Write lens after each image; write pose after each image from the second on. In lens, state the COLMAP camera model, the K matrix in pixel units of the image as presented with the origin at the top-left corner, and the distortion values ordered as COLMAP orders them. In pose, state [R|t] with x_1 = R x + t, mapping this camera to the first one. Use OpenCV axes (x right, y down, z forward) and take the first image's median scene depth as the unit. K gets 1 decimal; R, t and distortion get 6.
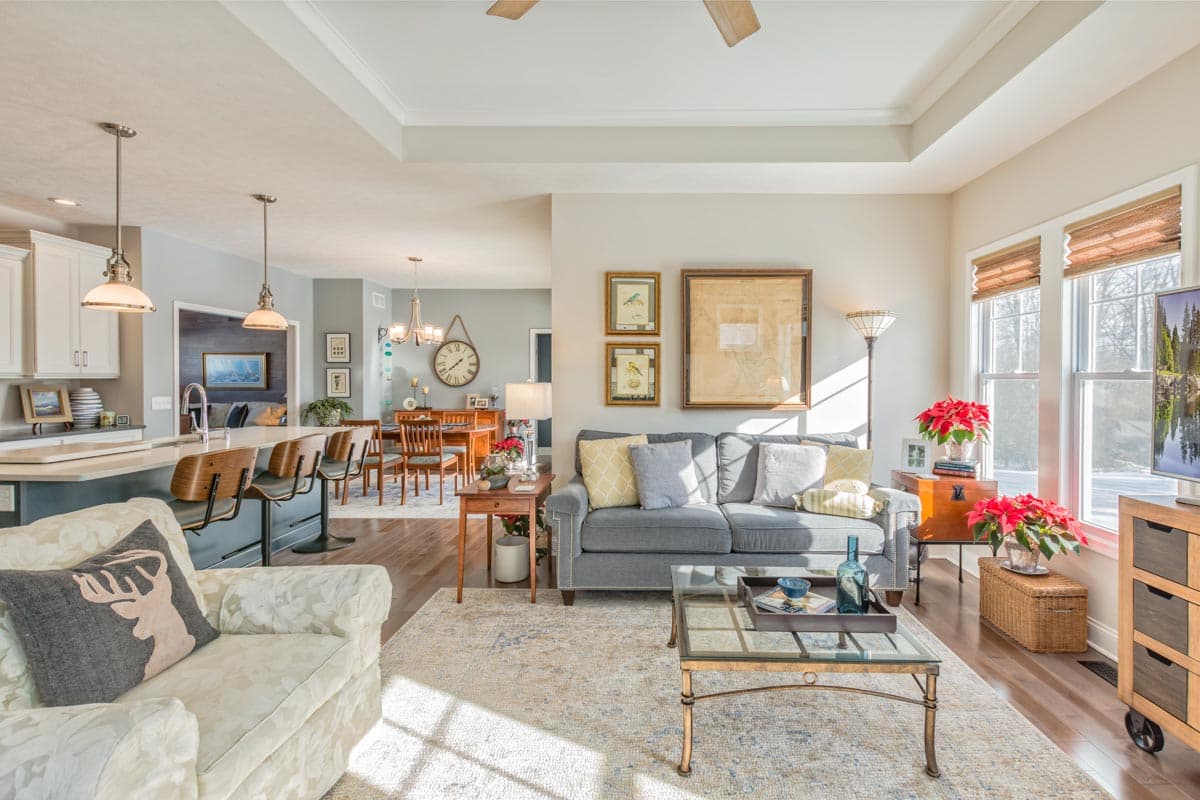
lens RADIAL K [[536.5, 0, 603.3], [0, 536.5, 385.8], [0, 0, 1]] dist [-0.000341, -0.000203]
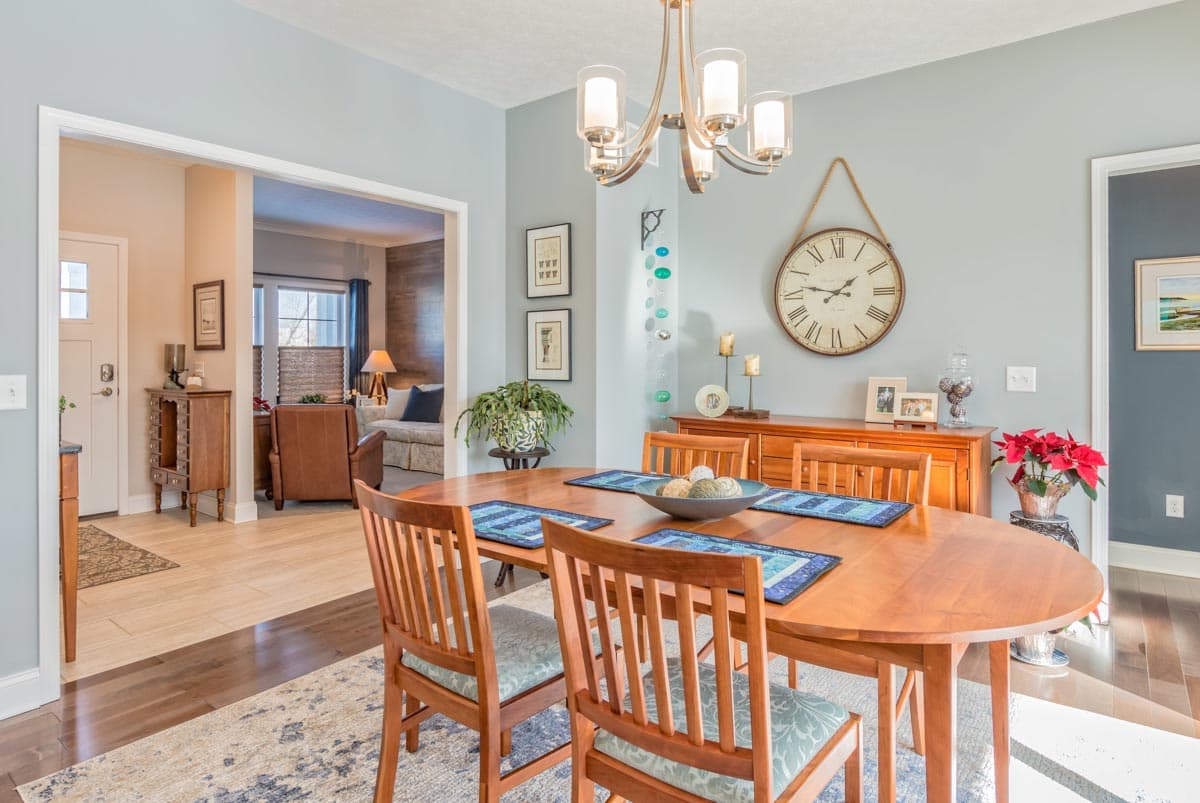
lens RADIAL K [[634.5, 0, 634.2], [0, 634.5, 349.5], [0, 0, 1]] dist [0.022441, -0.000010]
pose [[0.851022, -0.006502, -0.525090, -0.182313], [-0.005276, 0.999767, -0.020929, 0.007347], [0.525104, 0.020582, 0.850789, 0.627367]]
